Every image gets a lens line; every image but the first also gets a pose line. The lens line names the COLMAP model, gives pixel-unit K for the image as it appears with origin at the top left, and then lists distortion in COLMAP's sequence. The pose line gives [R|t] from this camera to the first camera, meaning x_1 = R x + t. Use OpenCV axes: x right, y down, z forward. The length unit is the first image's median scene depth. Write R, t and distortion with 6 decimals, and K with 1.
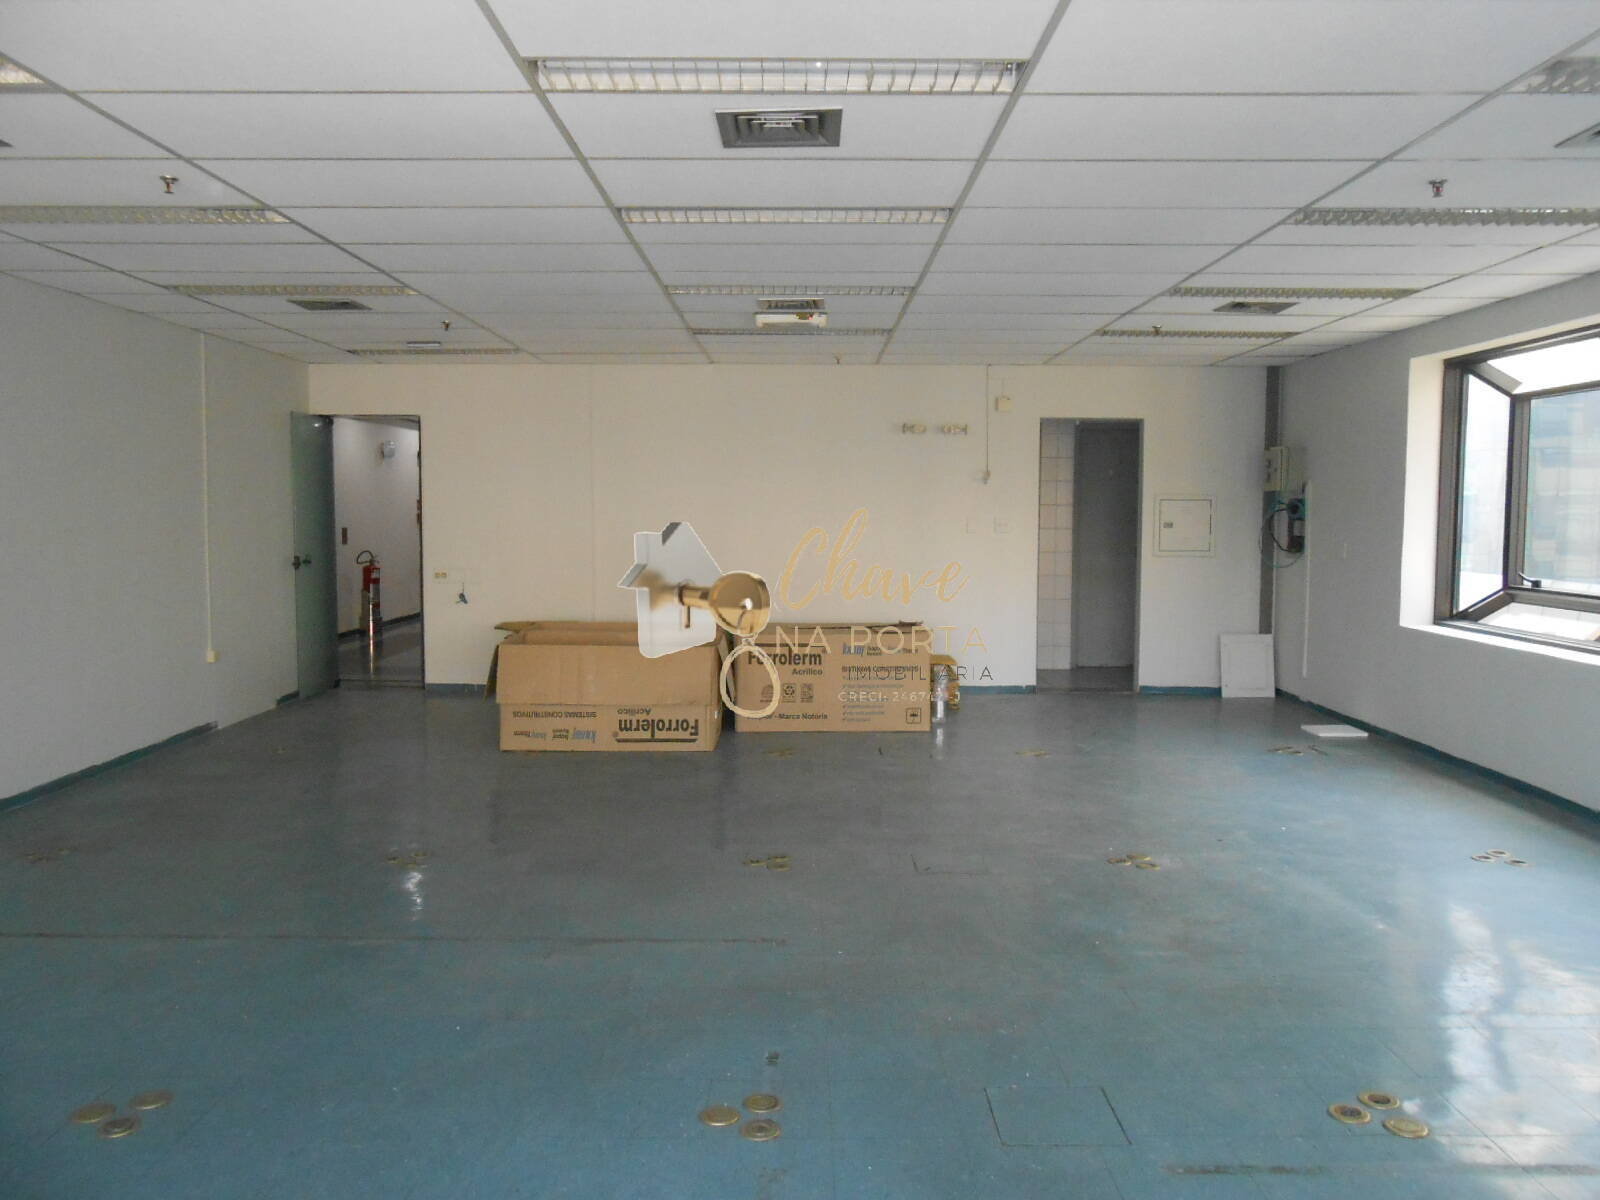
lens RADIAL K [[1251.3, 0, 808.9], [0, 1251.3, 595.9], [0, 0, 1]] dist [-0.017090, 0.011304]
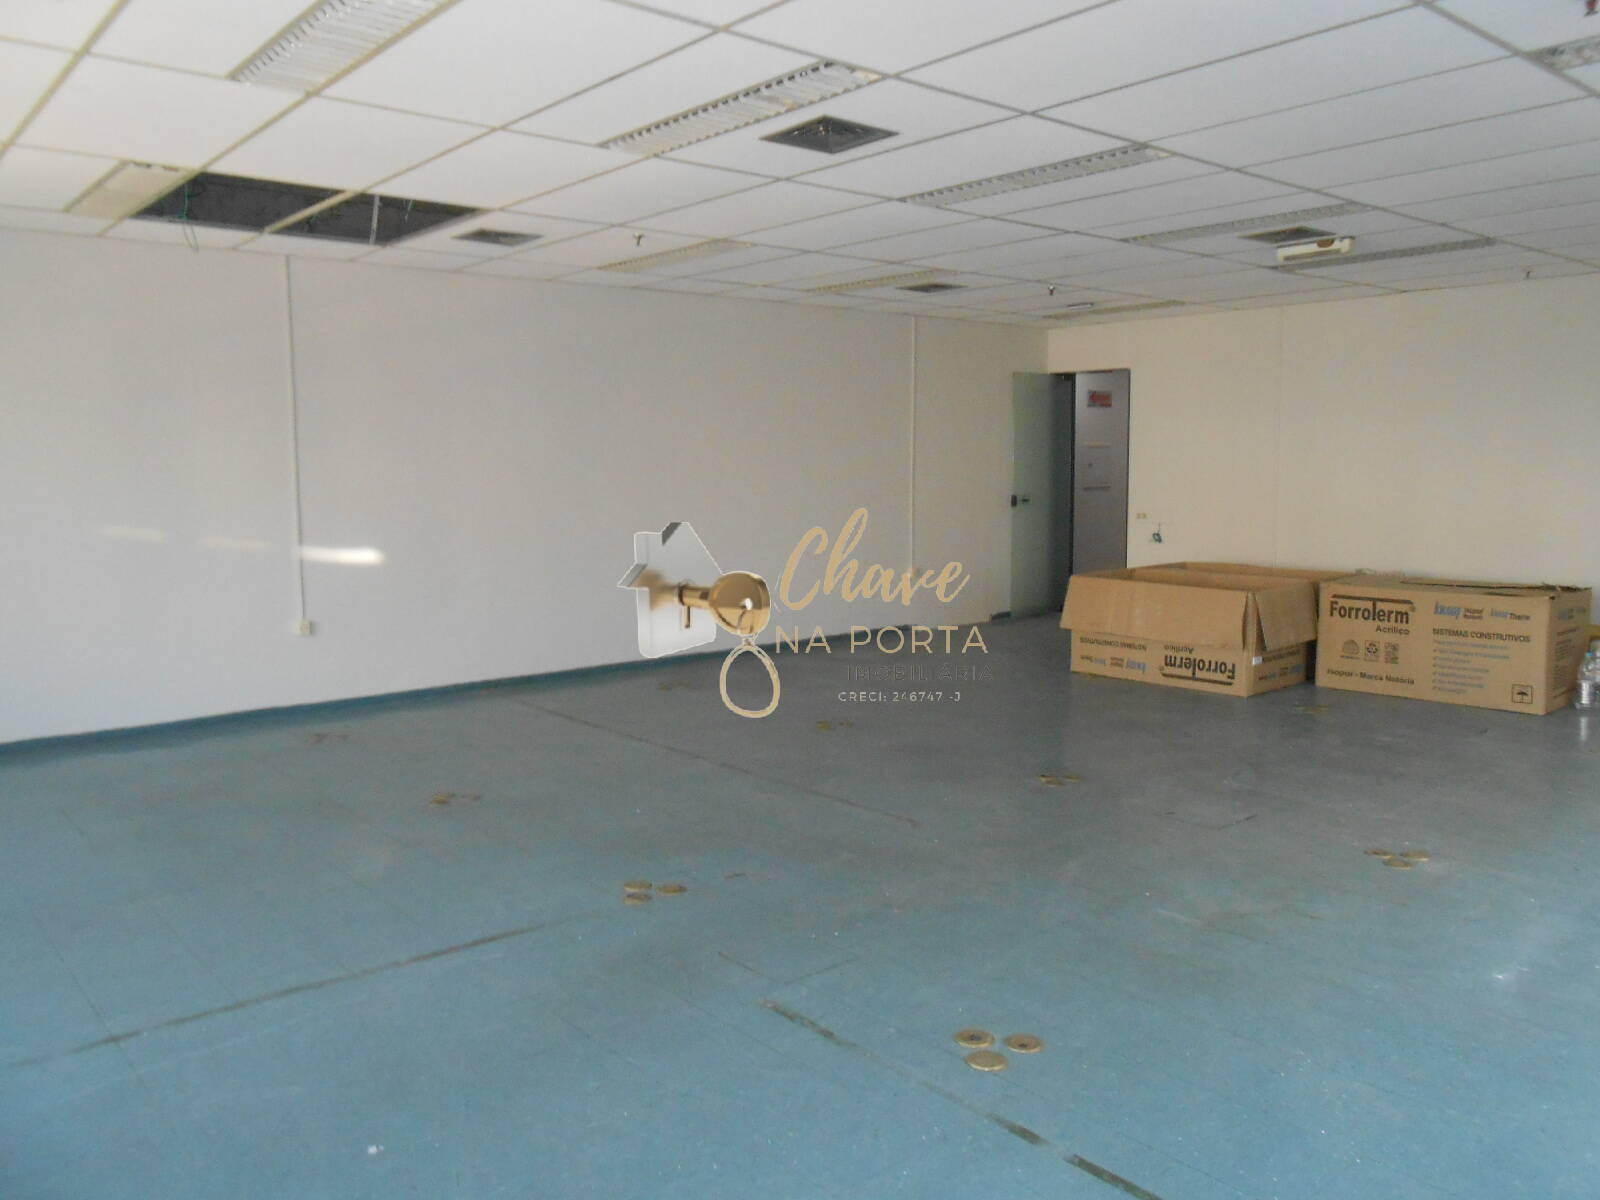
lens RADIAL K [[1251.3, 0, 808.9], [0, 1251.3, 595.9], [0, 0, 1]] dist [-0.017090, 0.011304]
pose [[0.649017, 0.074929, -0.757075, 0.440991], [-0.043267, 0.997163, 0.061599, -0.001873], [0.759542, -0.007223, 0.650418, 0.093468]]
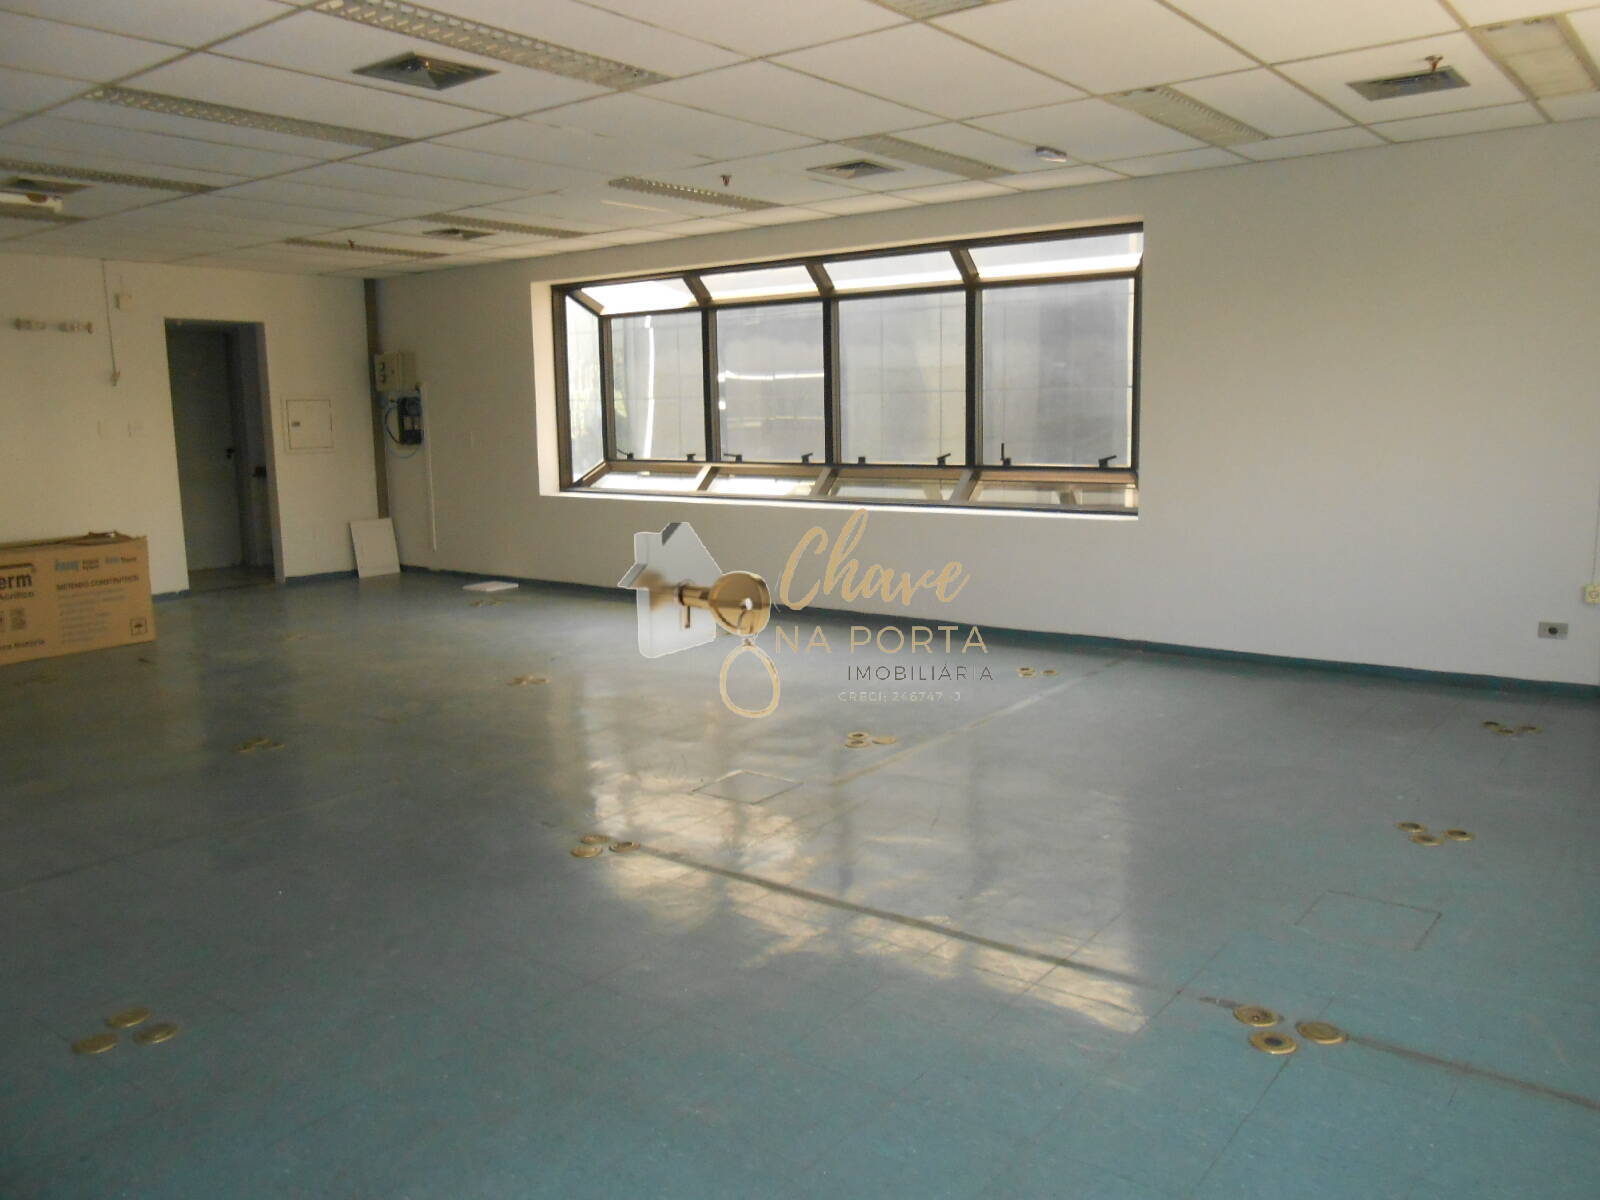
lens RADIAL K [[1251.3, 0, 808.9], [0, 1251.3, 595.9], [0, 0, 1]] dist [-0.017090, 0.011304]
pose [[0.608529, -0.134165, 0.782108, -0.383282], [0.075942, 0.990926, 0.110898, 0.005117], [-0.789889, -0.008090, 0.613196, -0.002310]]
